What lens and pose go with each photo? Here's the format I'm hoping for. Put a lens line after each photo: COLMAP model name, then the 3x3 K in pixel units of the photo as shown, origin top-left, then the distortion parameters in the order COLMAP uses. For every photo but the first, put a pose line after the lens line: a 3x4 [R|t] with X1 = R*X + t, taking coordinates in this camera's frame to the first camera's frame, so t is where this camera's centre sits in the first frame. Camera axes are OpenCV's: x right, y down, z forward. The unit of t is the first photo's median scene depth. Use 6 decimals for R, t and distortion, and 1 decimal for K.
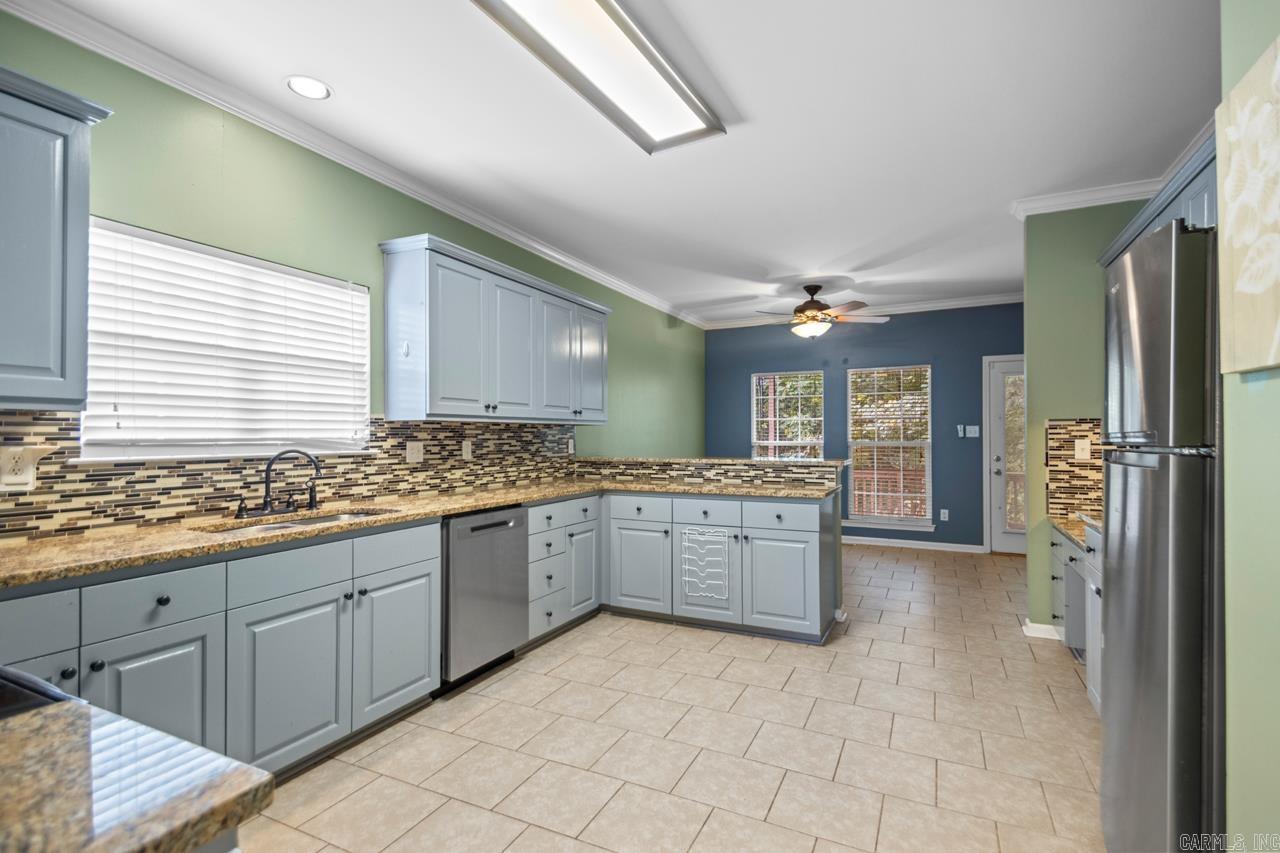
lens RADIAL K [[593.8, 0, 650.5], [0, 593.8, 434.6], [0, 0, 1]] dist [0.036571, -0.019973]
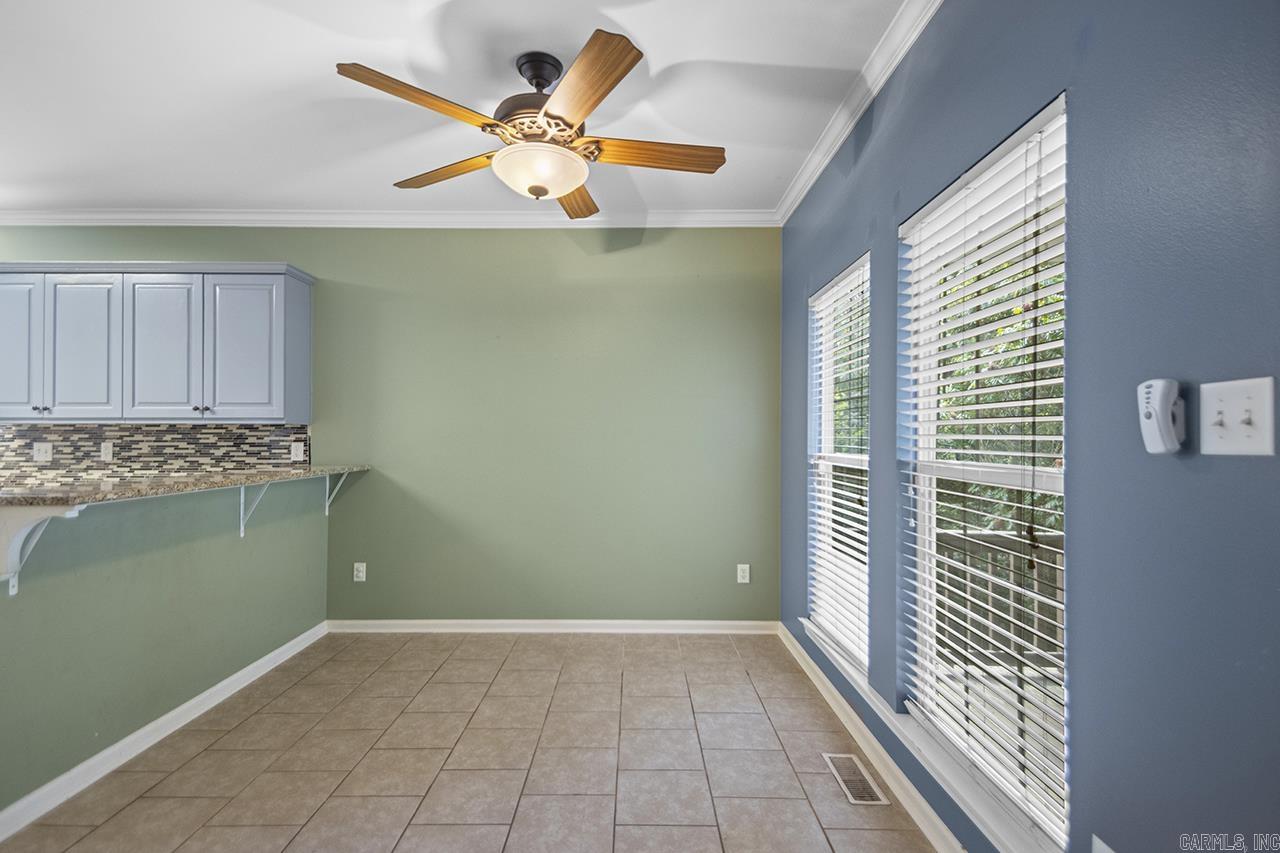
lens RADIAL K [[598.1, 0, 630.9], [0, 598.1, 429.9], [0, 0, 1]] dist [0.038835, -0.020915]
pose [[0.425914, -0.007462, -0.904733, 1.022751], [-0.001102, 0.999961, -0.008766, -0.003007], [0.904763, 0.004730, 0.425889, 1.389862]]
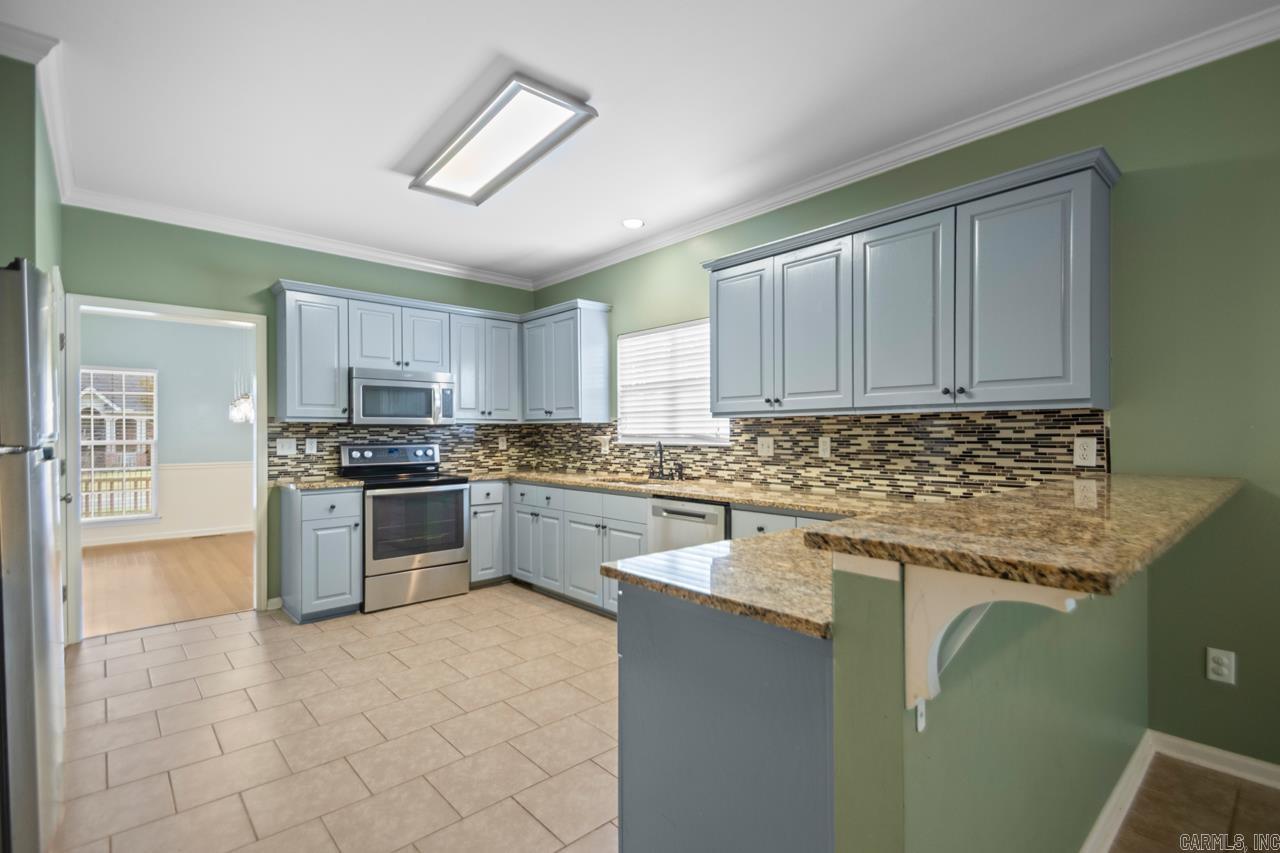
lens RADIAL K [[593.8, 0, 650.5], [0, 593.8, 434.6], [0, 0, 1]] dist [0.036571, -0.019973]
pose [[-0.375489, 0.006615, -0.926803, 0.634798], [0.005808, 0.999972, 0.004784, 0.001033], [0.926809, -0.003586, -0.375516, 1.114405]]
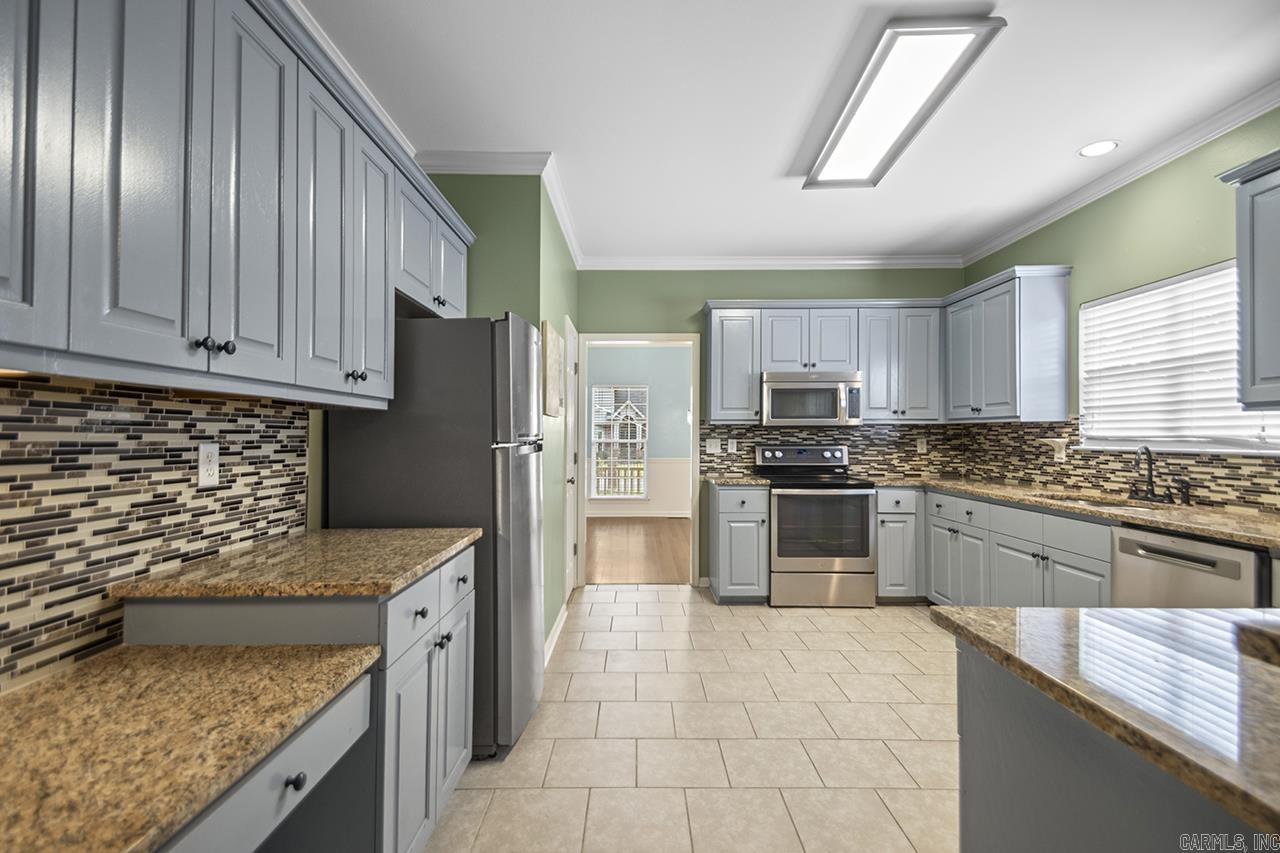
lens RADIAL K [[598.1, 0, 630.9], [0, 598.1, 429.9], [0, 0, 1]] dist [0.038835, -0.020915]
pose [[-0.906210, -0.000620, -0.422828, 0.542853], [0.003739, 0.999948, -0.009481, 0.002032], [0.422812, -0.010173, -0.906161, 1.149738]]
